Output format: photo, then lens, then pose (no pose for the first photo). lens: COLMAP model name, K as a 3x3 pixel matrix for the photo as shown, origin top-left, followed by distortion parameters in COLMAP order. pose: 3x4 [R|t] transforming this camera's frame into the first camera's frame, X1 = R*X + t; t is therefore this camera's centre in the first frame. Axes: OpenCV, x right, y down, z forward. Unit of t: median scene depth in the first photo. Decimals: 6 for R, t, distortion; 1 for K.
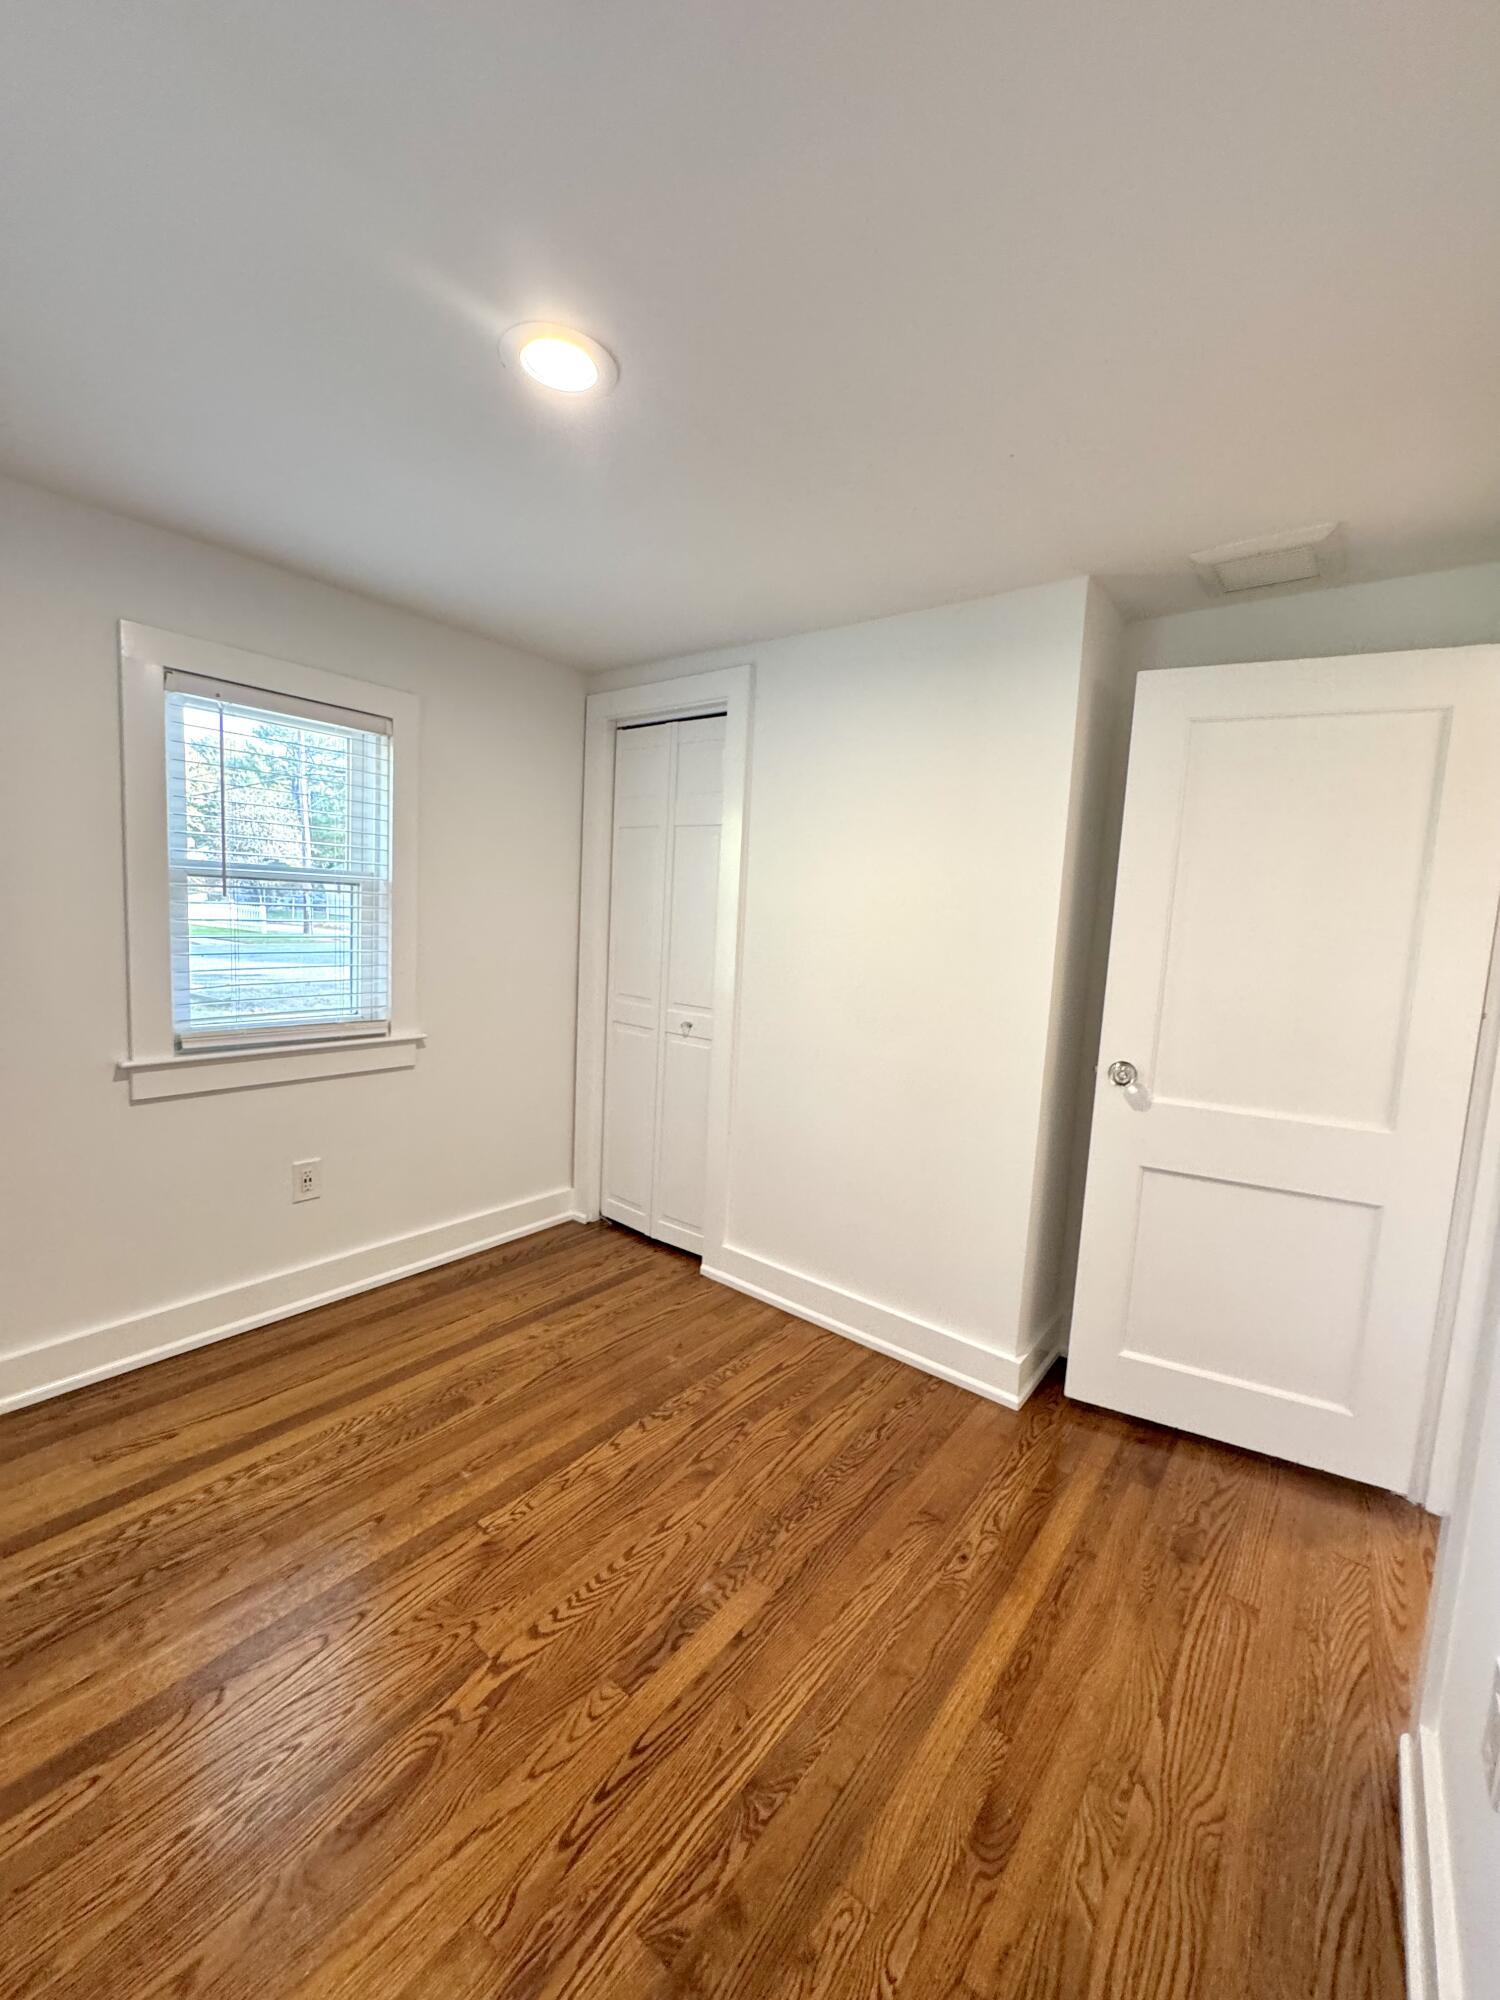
lens RADIAL K [[797.2, 0, 749.9], [0, 797.2, 998.9], [0, 0, 1]] dist [-0.003228, 0.000372]
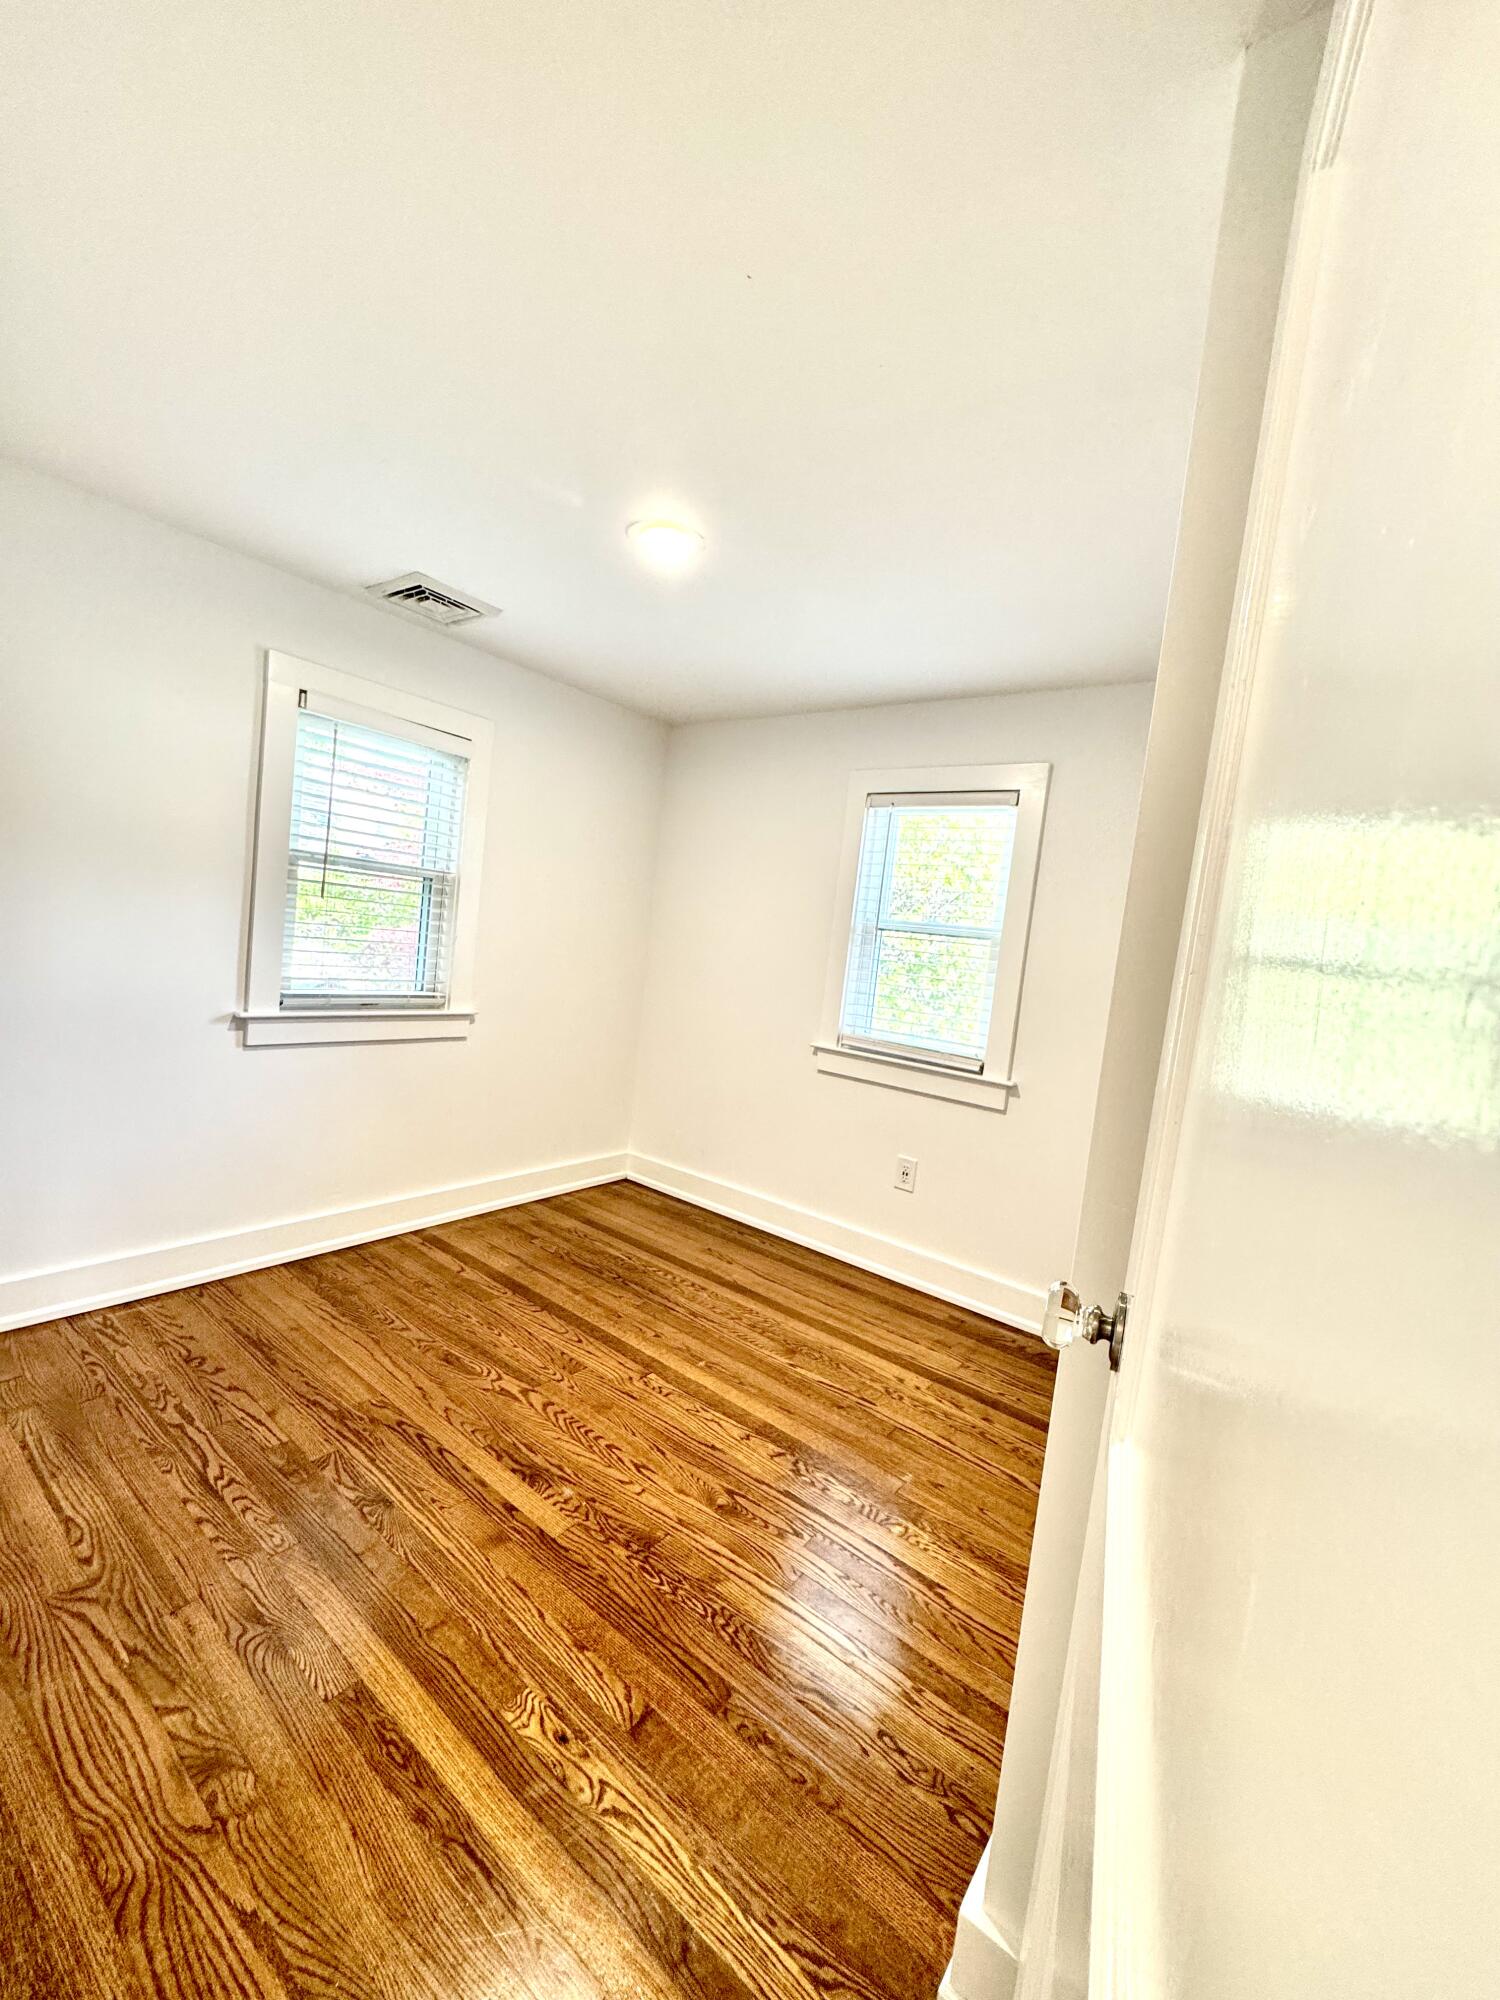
lens RADIAL K [[797.2, 0, 749.8], [0, 797.2, 1002.3], [0, 0, 1]] dist [-0.003228, 0.000372]
pose [[0.022497, 0.033164, -0.999197, 0.983239], [-0.215374, 0.976143, 0.027549, -0.019079], [0.976273, 0.214581, 0.029102, 1.001043]]
